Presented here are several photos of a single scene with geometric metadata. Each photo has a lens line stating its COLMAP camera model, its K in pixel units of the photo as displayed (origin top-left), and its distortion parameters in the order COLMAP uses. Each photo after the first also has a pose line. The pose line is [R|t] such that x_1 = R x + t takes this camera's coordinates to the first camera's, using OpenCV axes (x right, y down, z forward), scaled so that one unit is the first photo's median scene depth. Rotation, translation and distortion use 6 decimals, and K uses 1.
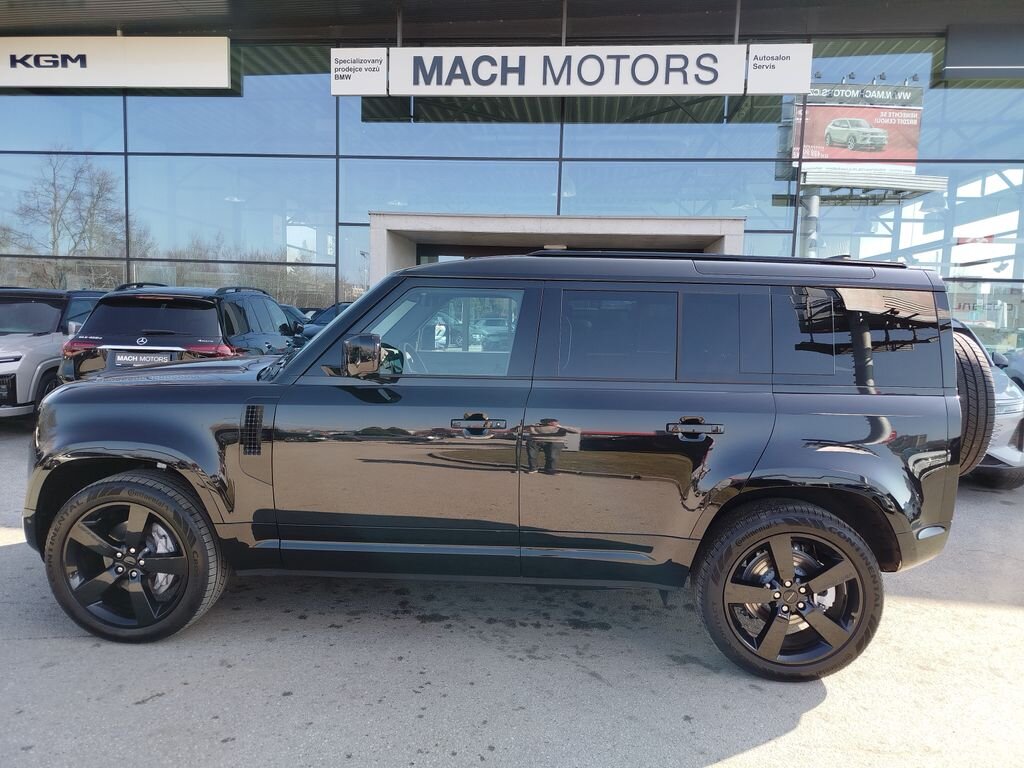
lens RADIAL K [[720.1, 0, 511.5], [0, 720.1, 389.4], [0, 0, 1]] dist [0.026682, -0.022990]
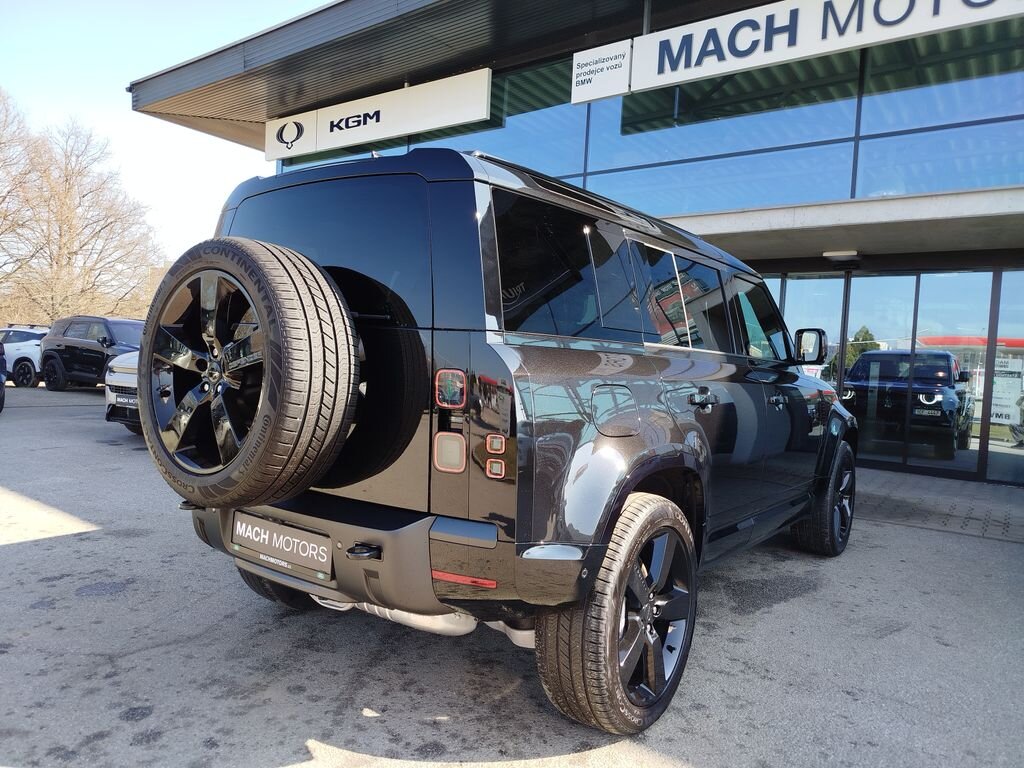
lens RADIAL K [[720.1, 0, 506.2], [0, 720.1, 386.5], [0, 0, 1]] dist [0.026682, -0.022990]
pose [[0.863288, 0.030704, -0.503777, 0.148933], [-0.075272, 0.994817, -0.068358, 0.011001], [0.499067, 0.096933, 0.861125, 0.224548]]
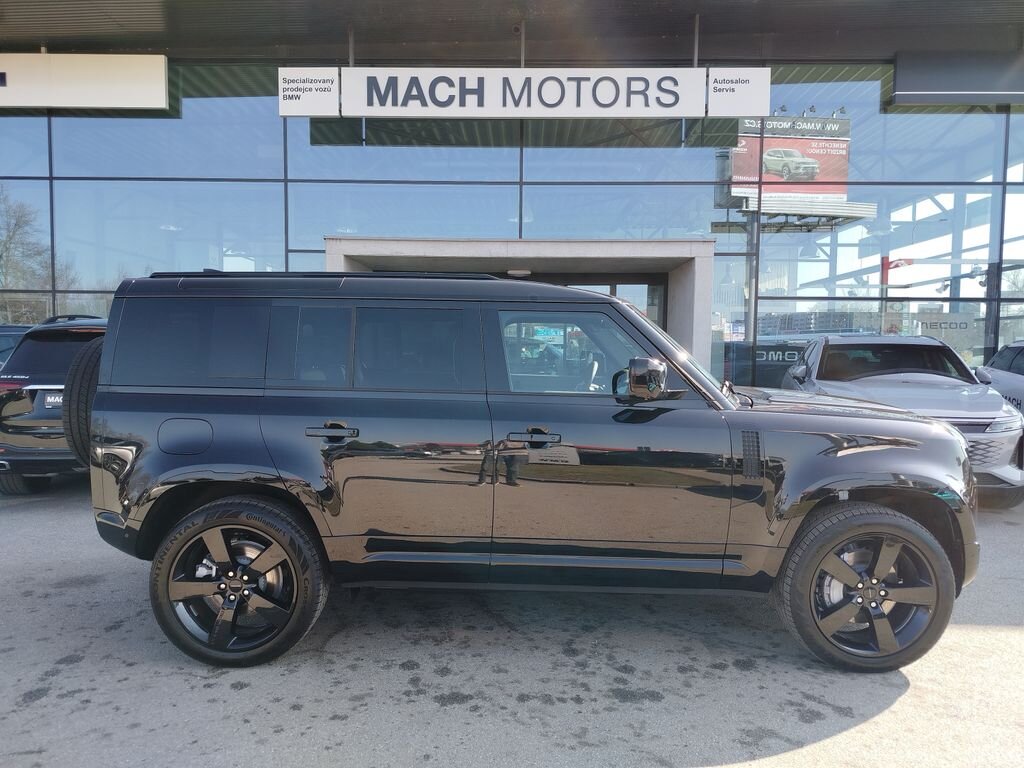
lens RADIAL K [[720.1, 0, 513.0], [0, 720.1, 387.3], [0, 0, 1]] dist [0.026682, -0.022990]
pose [[0.996060, -0.025773, 0.084852, -0.034709], [0.029463, 0.998661, -0.042522, -0.002366], [-0.083643, 0.044855, 0.995486, 0.047600]]
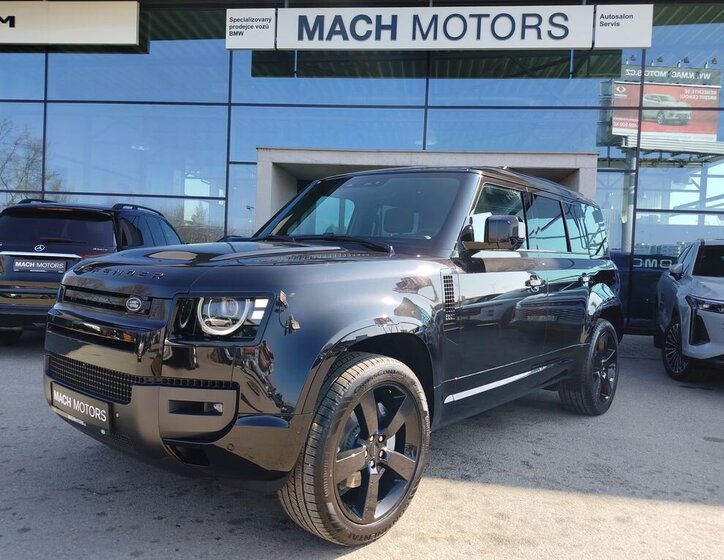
lens RADIAL K [[594.4, 0, 361.8], [0, 594.4, 282.3], [0, 0, 1]] dist [0.032931, -0.032645]
pose [[0.999890, 0.011118, -0.009809, -0.022313], [-0.011793, 0.997359, -0.071667, 0.025347], [0.008986, 0.071775, 0.997380, 0.092430]]
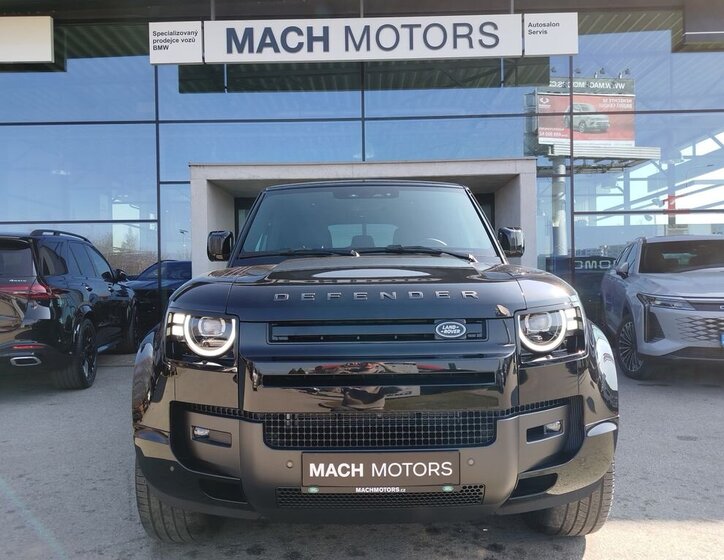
lens RADIAL K [[594.4, 0, 363.5], [0, 594.4, 281.4], [0, 0, 1]] dist [0.032931, -0.032645]
pose [[0.994538, -0.046418, 0.093481, -0.031063], [0.055743, 0.993450, -0.099744, 0.024448], [-0.088239, 0.104410, 0.990612, 0.122144]]
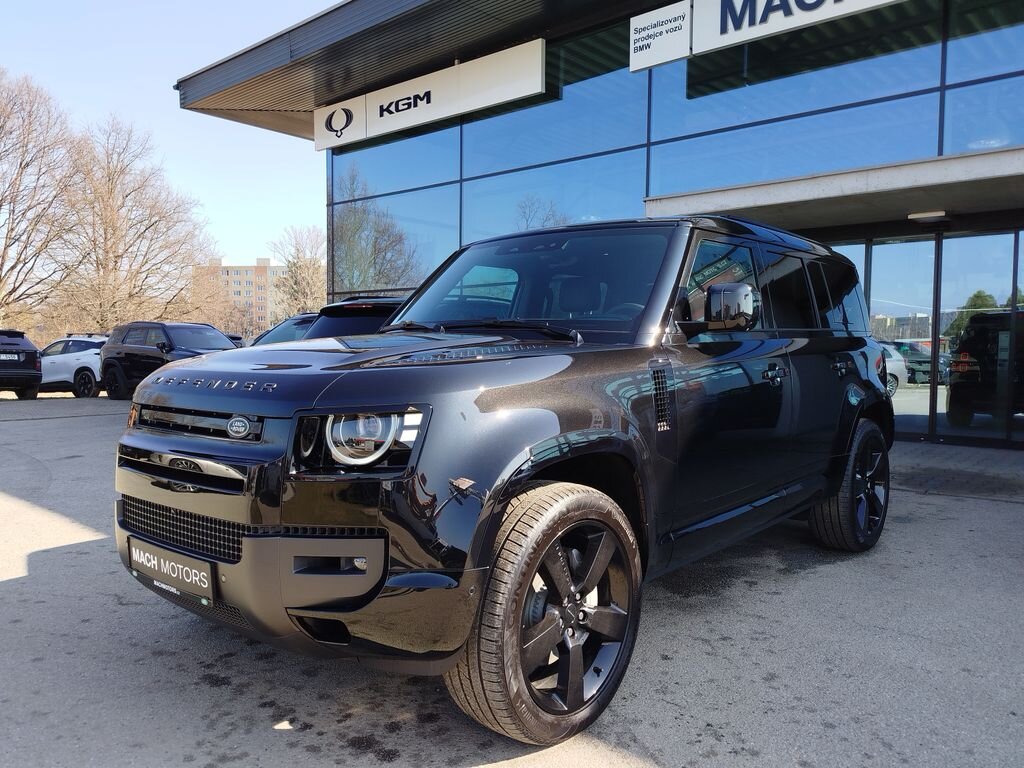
lens RADIAL K [[813.5, 0, 501.4], [0, 813.5, 386.7], [0, 0, 1]] dist [0.032997, -0.032983]
pose [[0.807824, 0.000642, -0.589423, 0.199633], [-0.040980, 0.997641, -0.055078, 0.020816], [0.587997, 0.068648, 0.805945, 0.168444]]
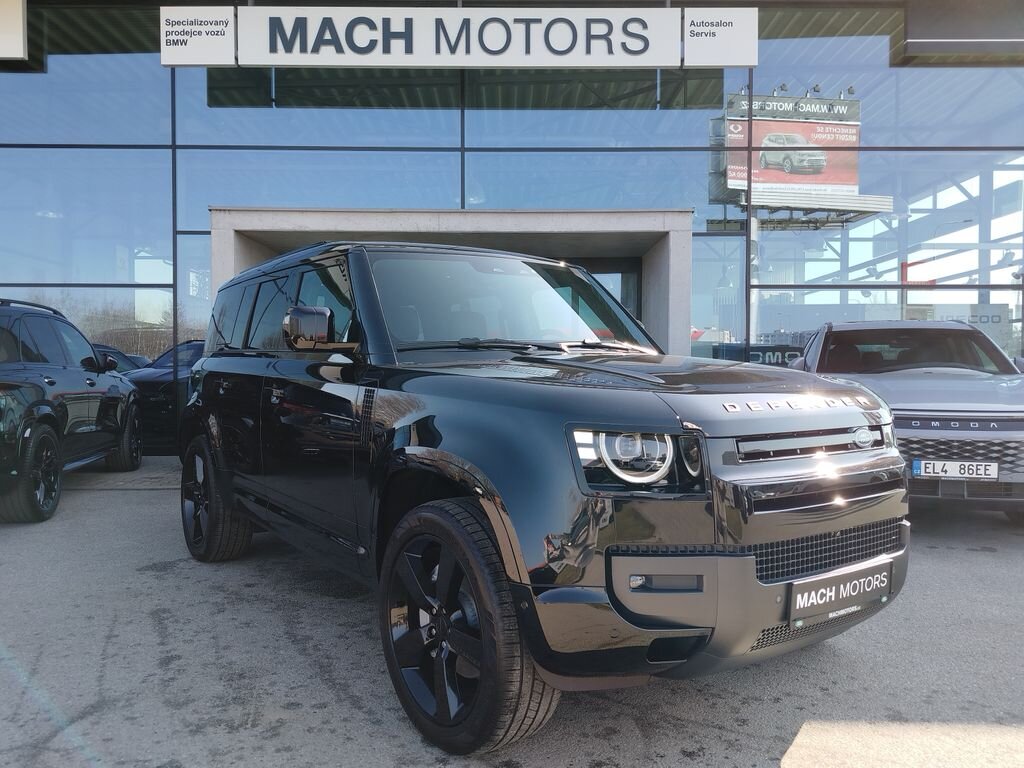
lens RADIAL K [[813.5, 0, 514.3], [0, 813.5, 387.8], [0, 0, 1]] dist [0.032997, -0.032983]
pose [[0.993283, -0.031945, 0.111217, 0.017108], [0.040770, 0.996119, -0.078003, 0.020044], [-0.108293, 0.082013, 0.990730, 0.125295]]
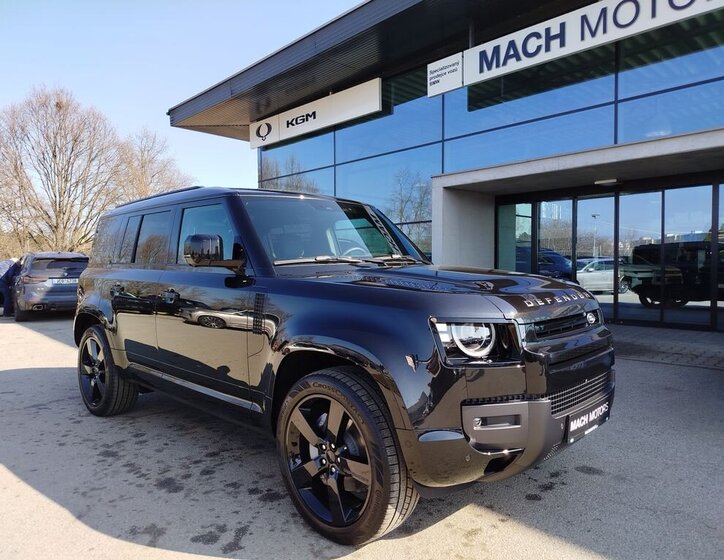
lens RADIAL K [[525.4, 0, 354.8], [0, 525.4, 277.7], [0, 0, 1]] dist [0.039303, -0.041693]
pose [[0.760640, -0.025547, -0.648672, 0.297008], [-0.032185, 0.996513, -0.076987, 0.018230], [0.648376, 0.079437, 0.757165, 0.179198]]
